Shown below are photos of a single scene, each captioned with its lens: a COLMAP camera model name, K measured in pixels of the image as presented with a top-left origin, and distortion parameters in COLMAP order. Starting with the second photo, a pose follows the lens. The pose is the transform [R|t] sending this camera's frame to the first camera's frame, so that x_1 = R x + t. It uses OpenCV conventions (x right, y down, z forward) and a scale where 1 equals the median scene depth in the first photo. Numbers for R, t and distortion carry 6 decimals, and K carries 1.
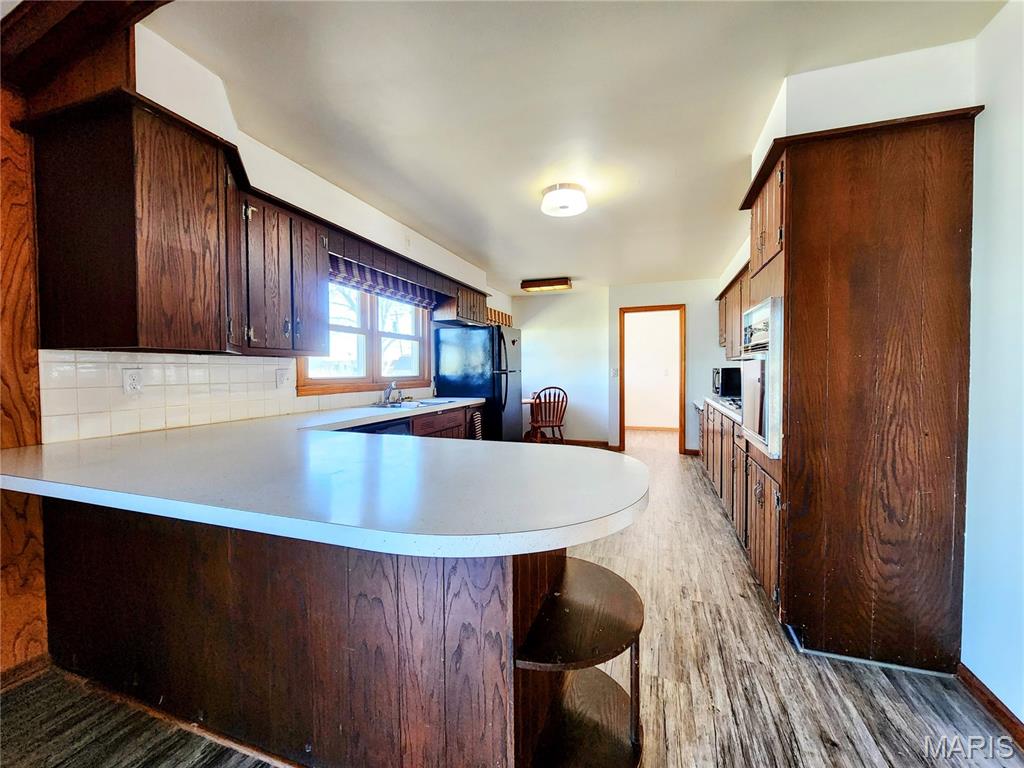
lens RADIAL K [[415.7, 0, 512.0], [0, 415.7, 384.0], [0, 0, 1]] dist [-0.000811, -0.000075]
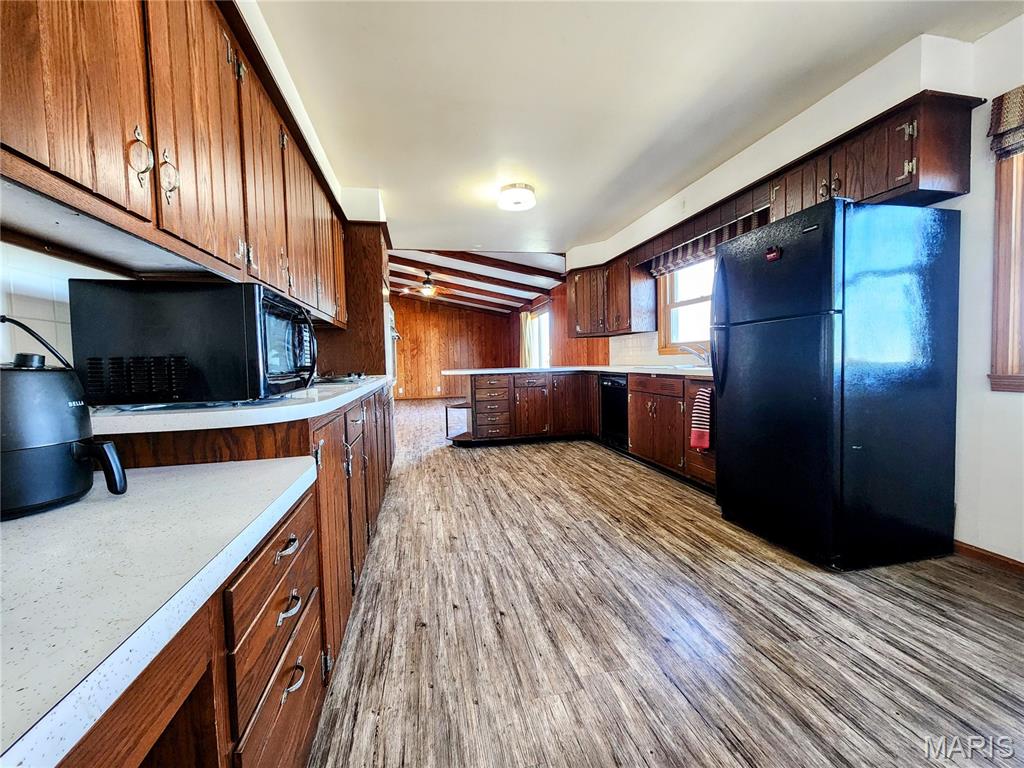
lens RADIAL K [[415.7, 0, 512.0], [0, 415.7, 384.0], [0, 0, 1]] dist [-0.000811, -0.000075]
pose [[-0.850859, 0.051766, -0.522838, 0.666242], [0.016096, 0.997235, 0.072543, 0.012560], [0.525148, 0.053308, -0.849340, 1.704882]]
